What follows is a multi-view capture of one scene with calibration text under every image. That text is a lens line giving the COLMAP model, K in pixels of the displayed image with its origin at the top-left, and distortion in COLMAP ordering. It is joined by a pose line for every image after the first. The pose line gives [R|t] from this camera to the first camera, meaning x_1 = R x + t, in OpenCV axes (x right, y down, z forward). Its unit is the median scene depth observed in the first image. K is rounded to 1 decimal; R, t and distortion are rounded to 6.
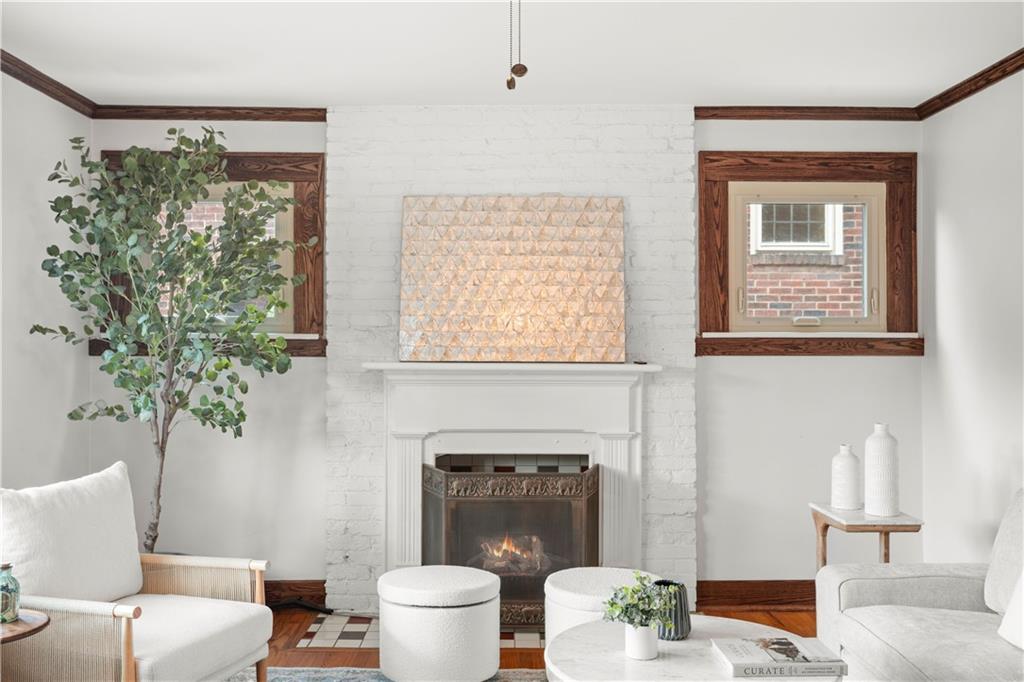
lens RADIAL K [[965.0, 0, 536.8], [0, 965.0, 331.4], [0, 0, 1]] dist [0.026234, 0.000000]
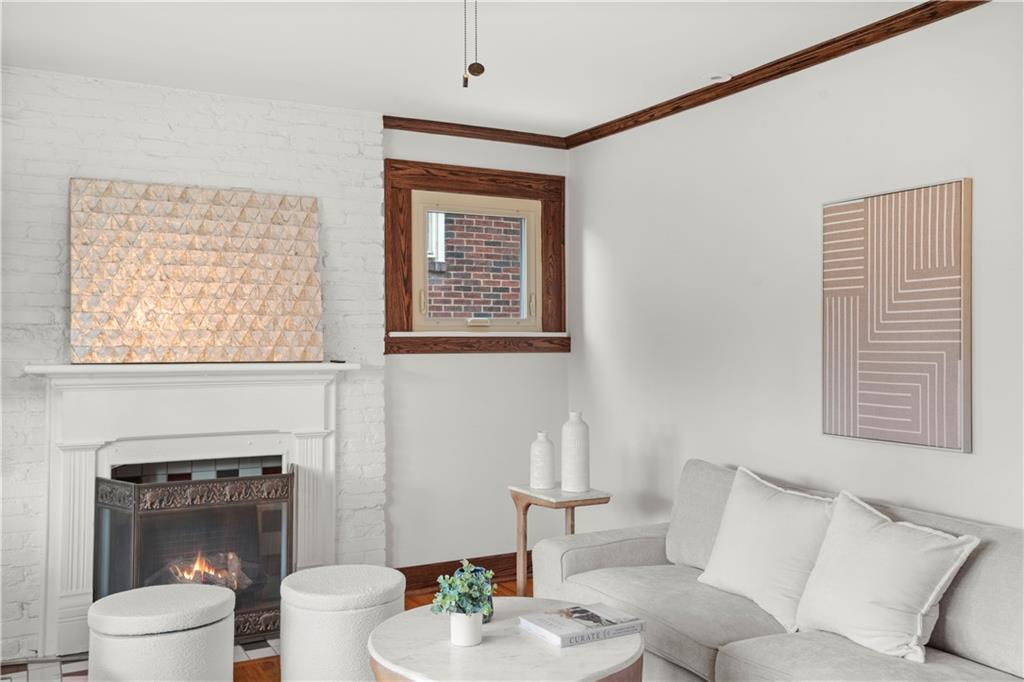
lens RADIAL K [[916.0, 0, 510.4], [0, 916.0, 330.4], [0, 0, 1]] dist [0.083001, 0.087908]
pose [[0.896553, 0.002296, 0.442931, -0.158093], [-0.001720, 0.999997, -0.001702, 0.001091], [-0.442934, 0.000764, 0.896554, 0.047632]]
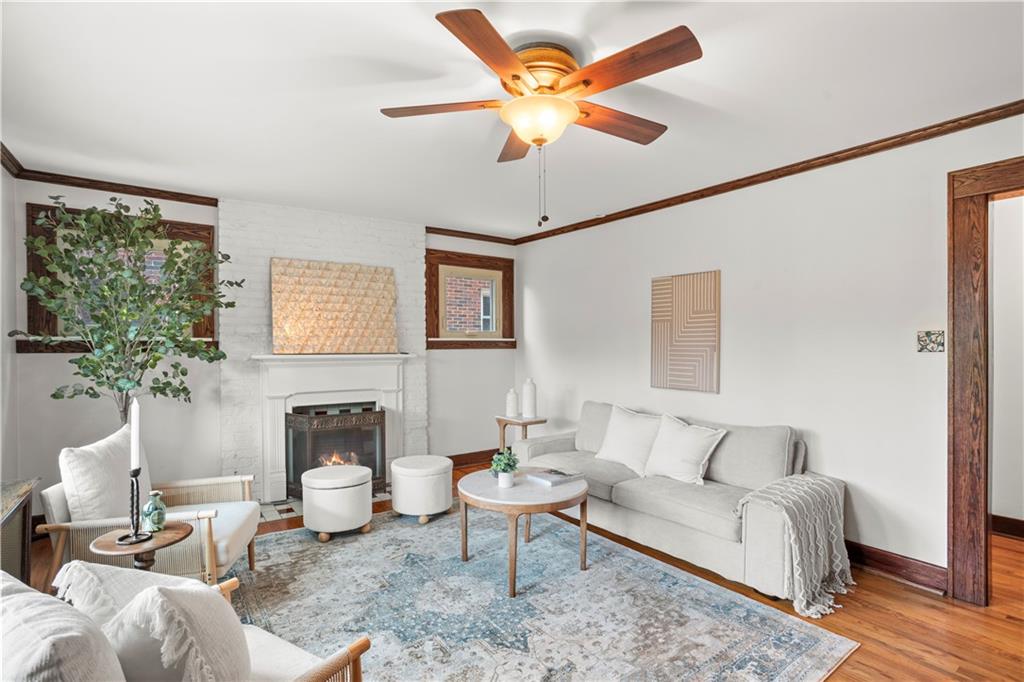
lens RADIAL K [[492.5, 0, 508.8], [0, 492.5, 347.5], [0, 0, 1]] dist [-0.005078, 0.002489]
pose [[0.831216, -0.006701, 0.555909, -0.274072], [-0.005178, 0.999791, 0.019794, -0.000221], [-0.555925, -0.019332, 0.831007, 0.041900]]
